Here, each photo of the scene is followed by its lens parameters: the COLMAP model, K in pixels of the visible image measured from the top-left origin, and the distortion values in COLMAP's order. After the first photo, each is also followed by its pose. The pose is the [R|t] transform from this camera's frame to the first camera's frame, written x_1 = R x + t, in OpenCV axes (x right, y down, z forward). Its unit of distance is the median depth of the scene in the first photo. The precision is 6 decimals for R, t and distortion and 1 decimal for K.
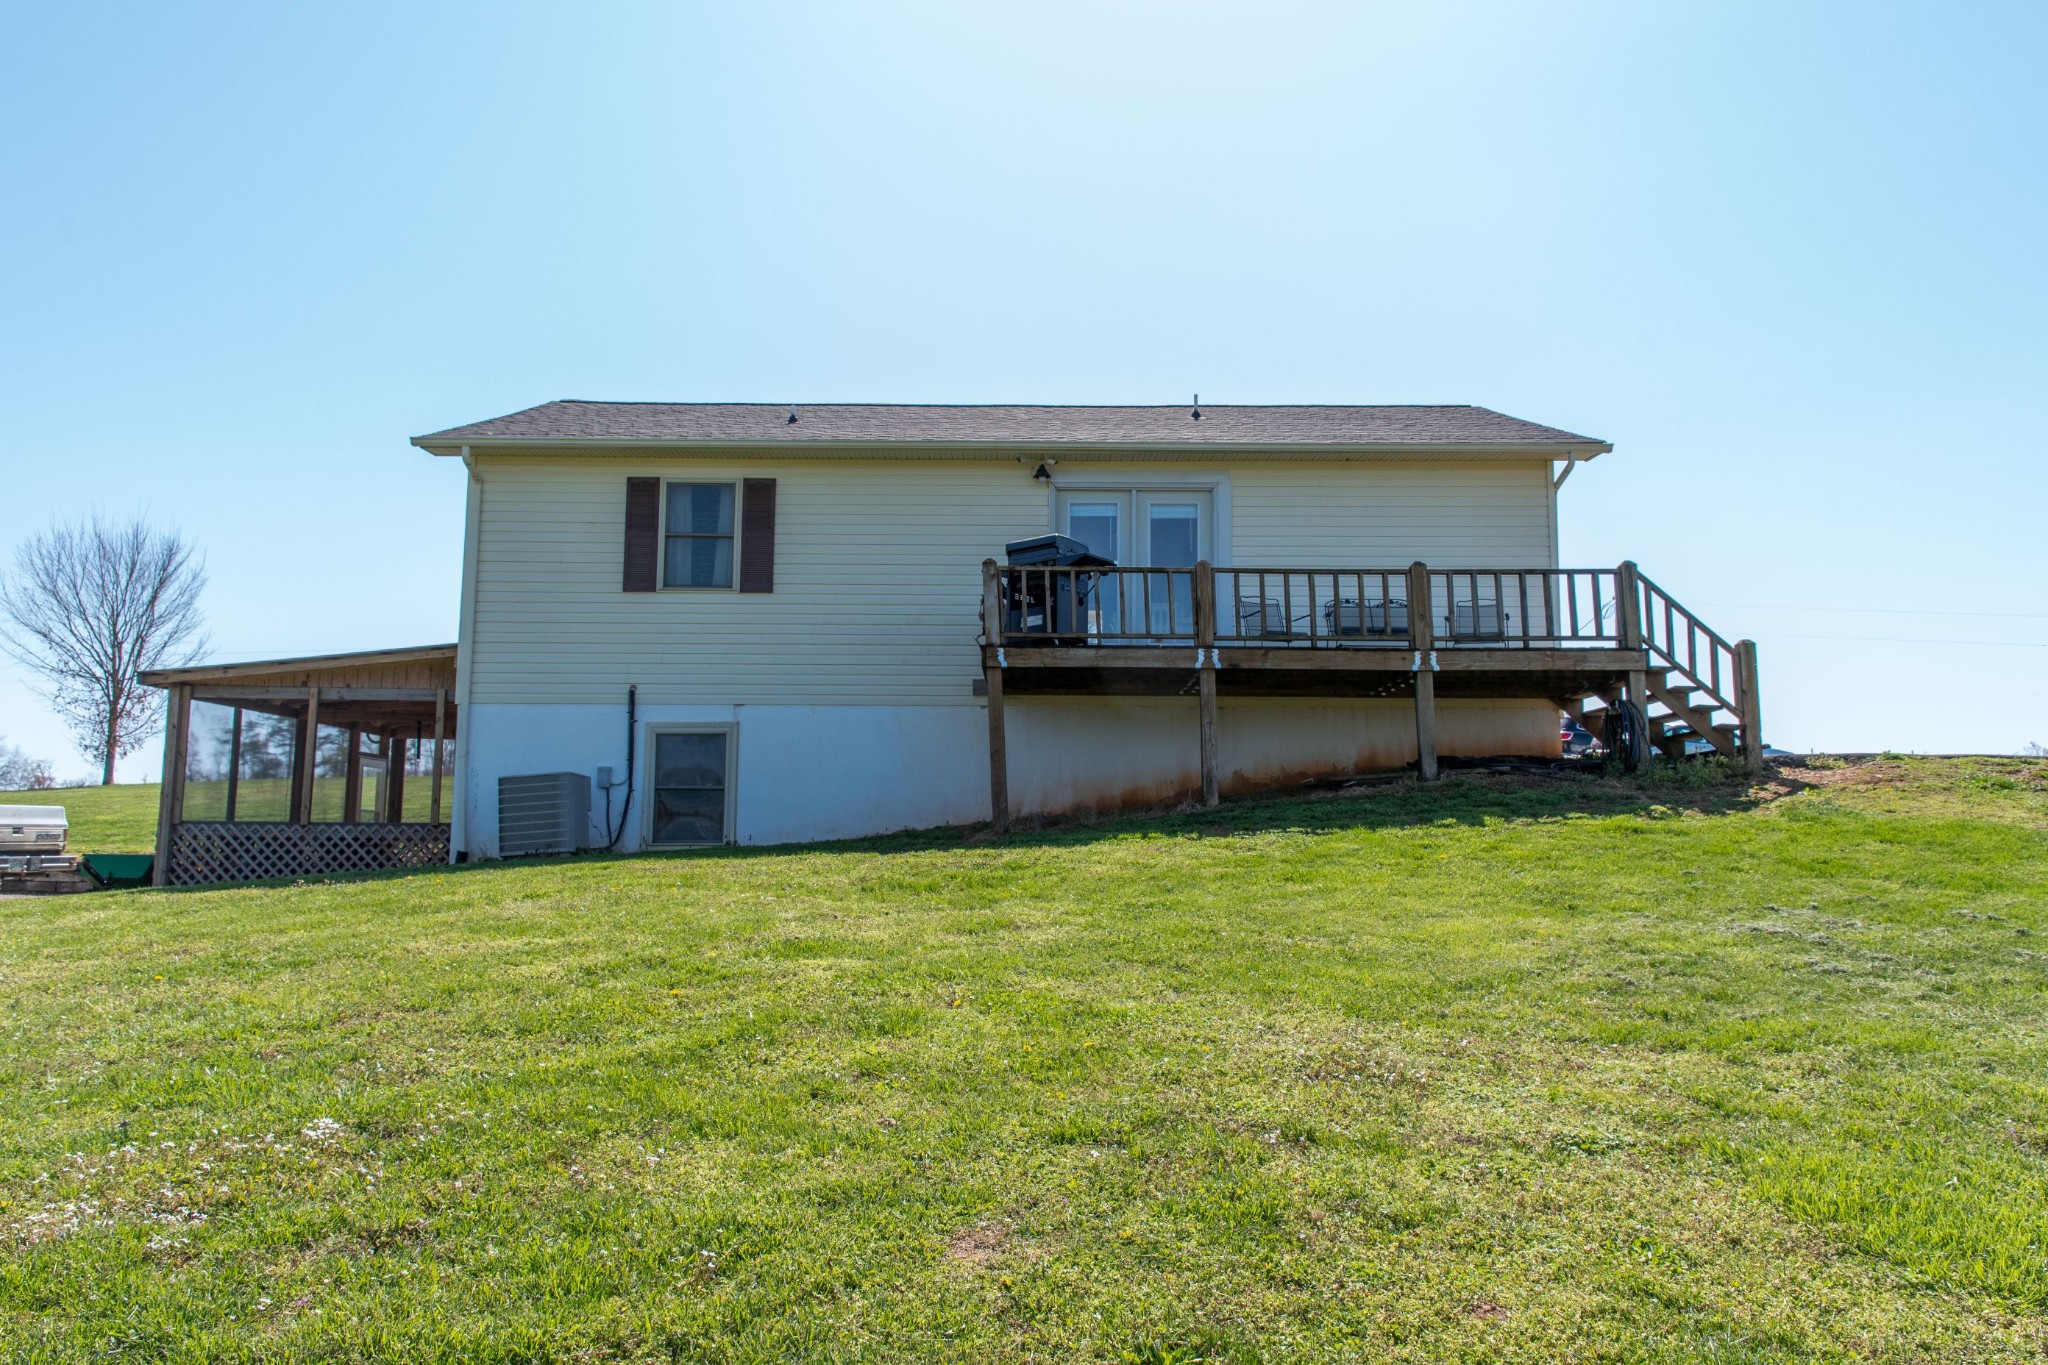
lens RADIAL K [[1477.9, 0, 1021.6], [0, 1477.9, 688.9], [0, 0, 1]] dist [0.047776, 0.000491]
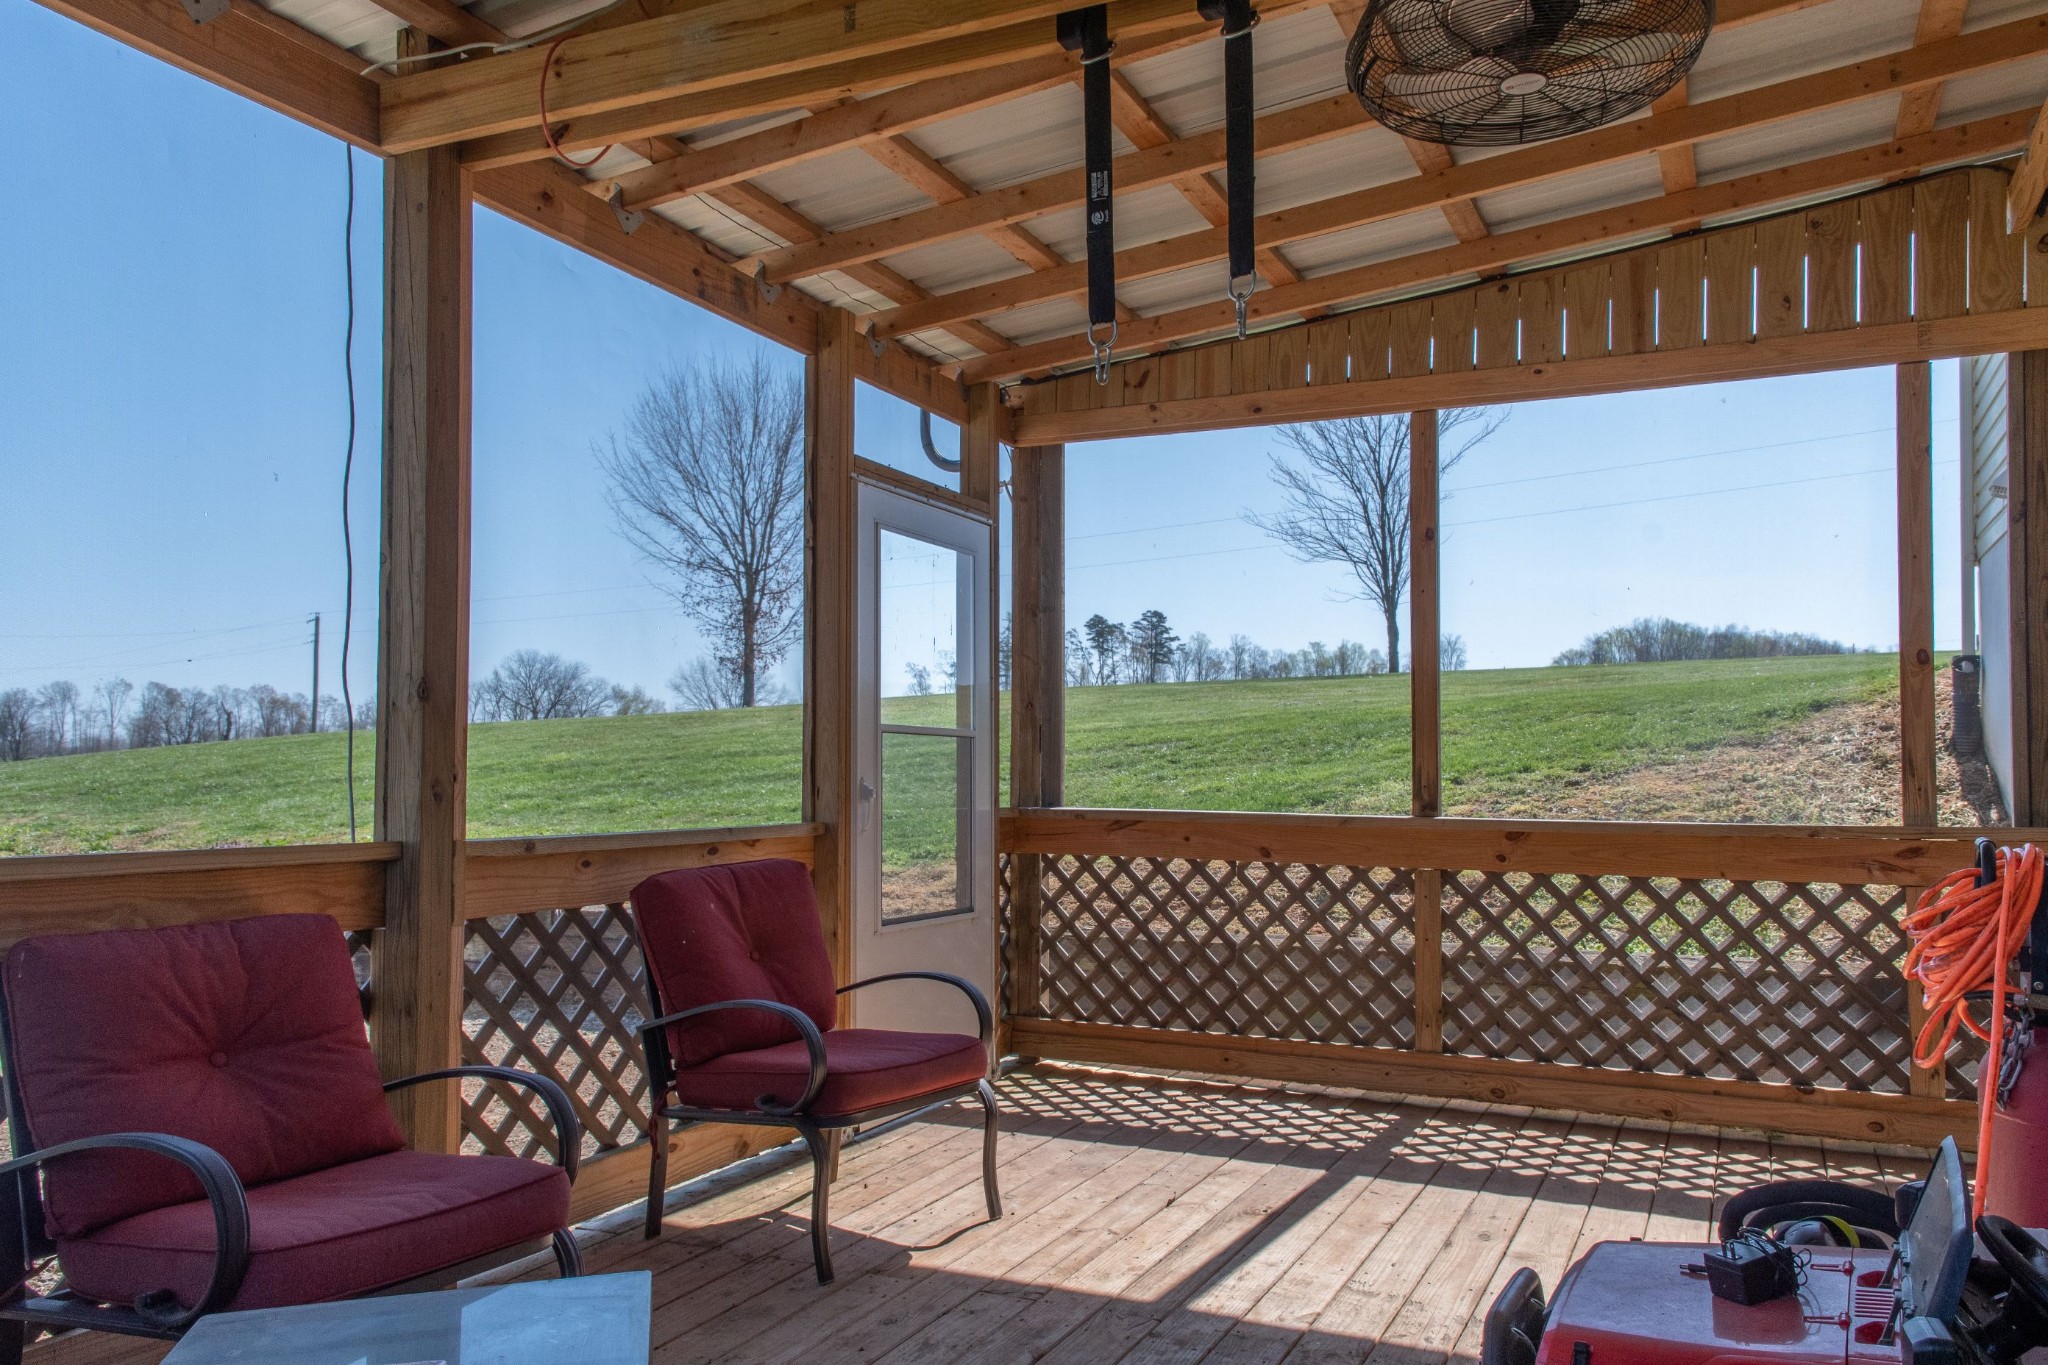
lens RADIAL K [[1477.9, 0, 1021.6], [0, 1477.9, 688.9], [0, 0, 1]] dist [0.047776, 0.000491]
pose [[0.901238, -0.031467, -0.432180, -0.316018], [0.053641, 0.997790, 0.039208, 0.065621], [0.429991, -0.058518, 0.900935, 0.779017]]
